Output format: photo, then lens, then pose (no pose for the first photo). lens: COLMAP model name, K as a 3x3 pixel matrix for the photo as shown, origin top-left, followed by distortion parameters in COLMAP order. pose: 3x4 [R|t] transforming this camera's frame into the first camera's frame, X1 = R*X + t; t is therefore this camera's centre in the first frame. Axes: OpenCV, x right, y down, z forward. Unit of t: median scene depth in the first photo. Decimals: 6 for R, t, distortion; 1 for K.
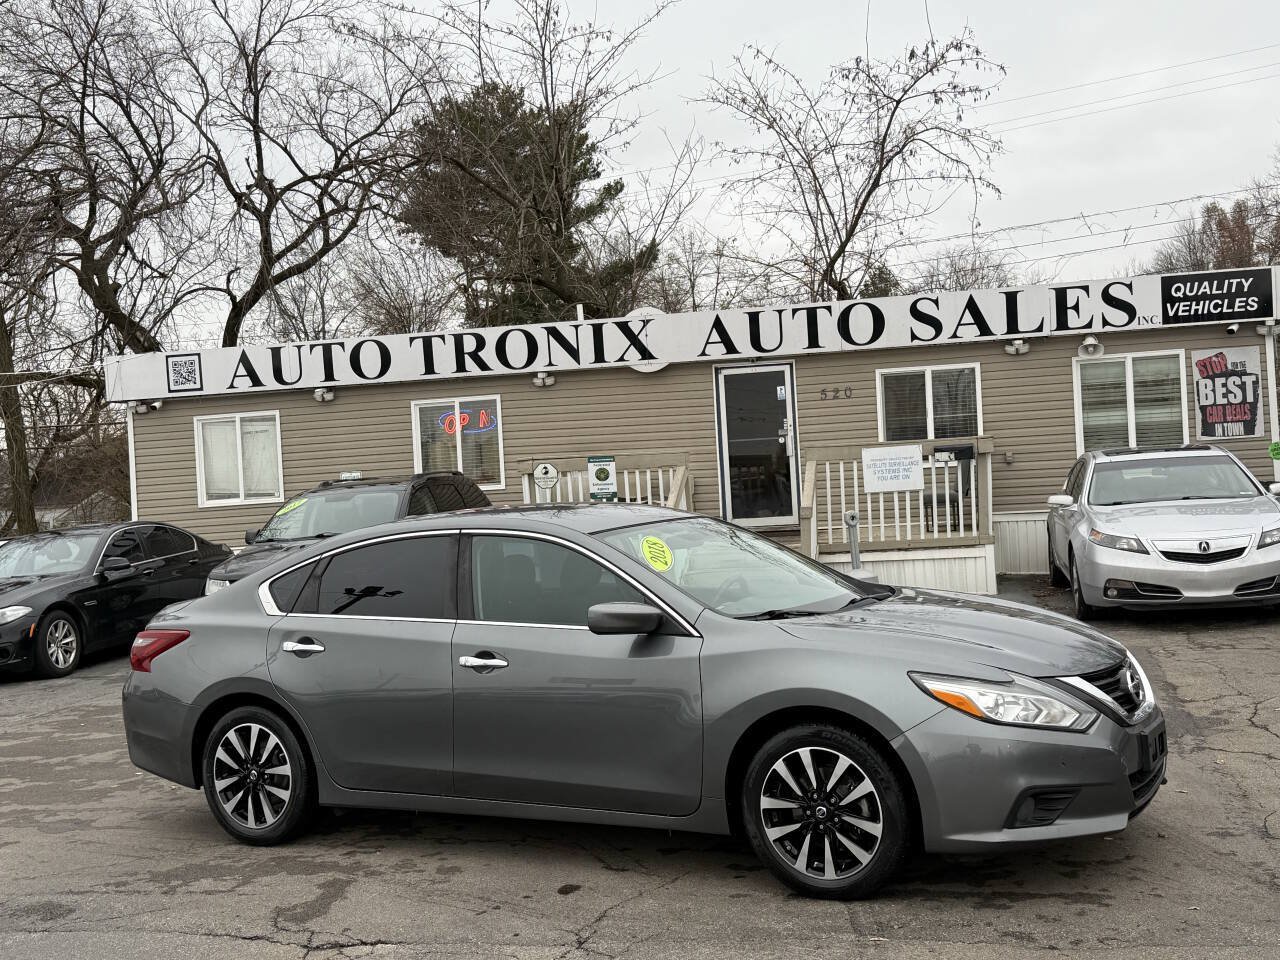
lens RADIAL K [[1481.0, 0, 640.0], [0, 1481.0, 480.0], [0, 0, 1]] dist [0.229615, -0.508915]
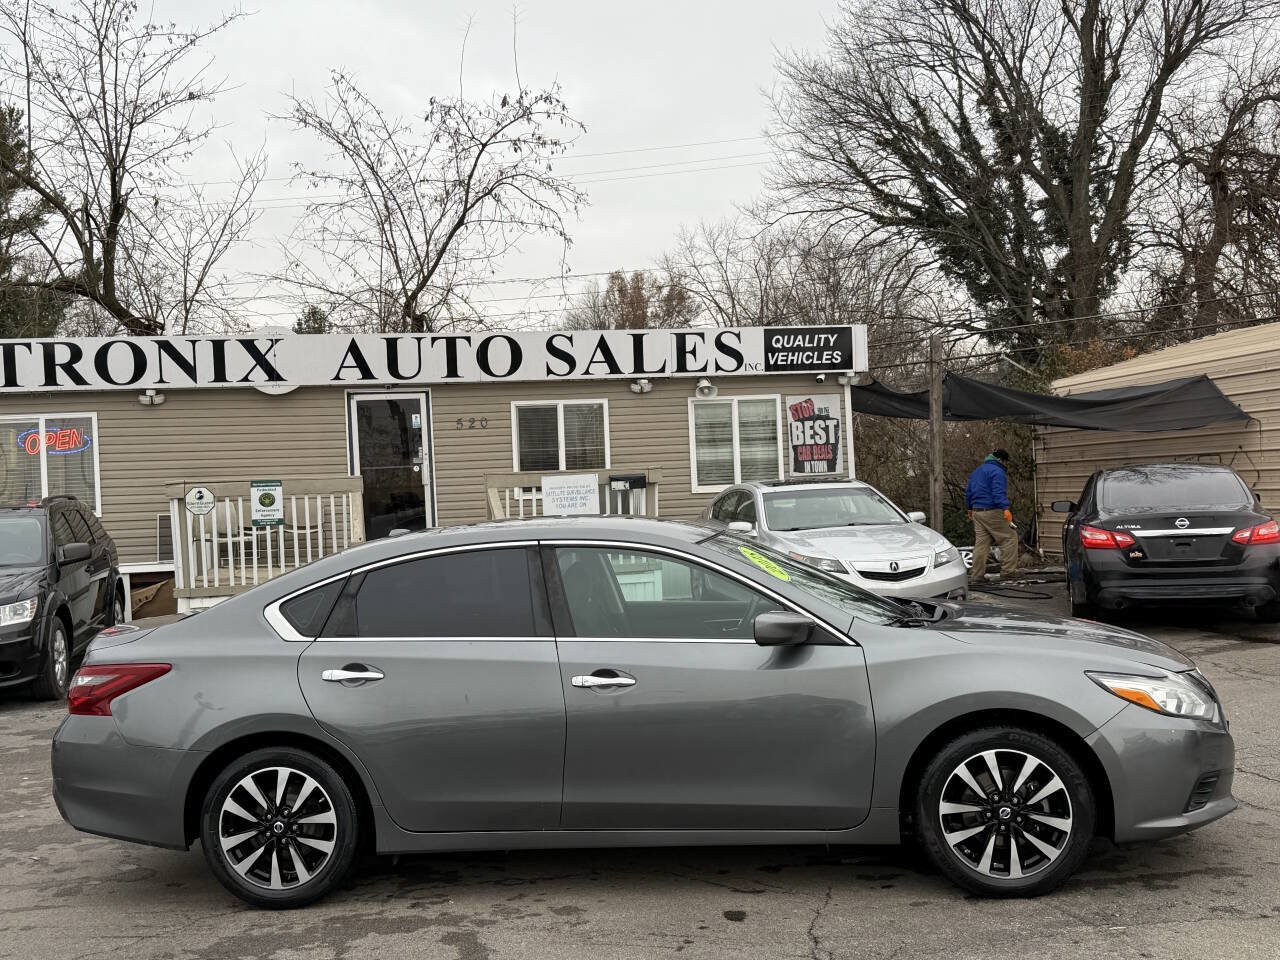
lens RADIAL K [[1445.7, 0, 640.0], [0, 1445.7, 480.0], [0, 0, 1]] dist [0.225034, -0.518464]
pose [[0.918389, 0.015687, 0.395367, -0.157366], [-0.004930, 0.999590, -0.028208, 0.007675], [-0.395647, 0.023957, 0.918090, 0.054001]]
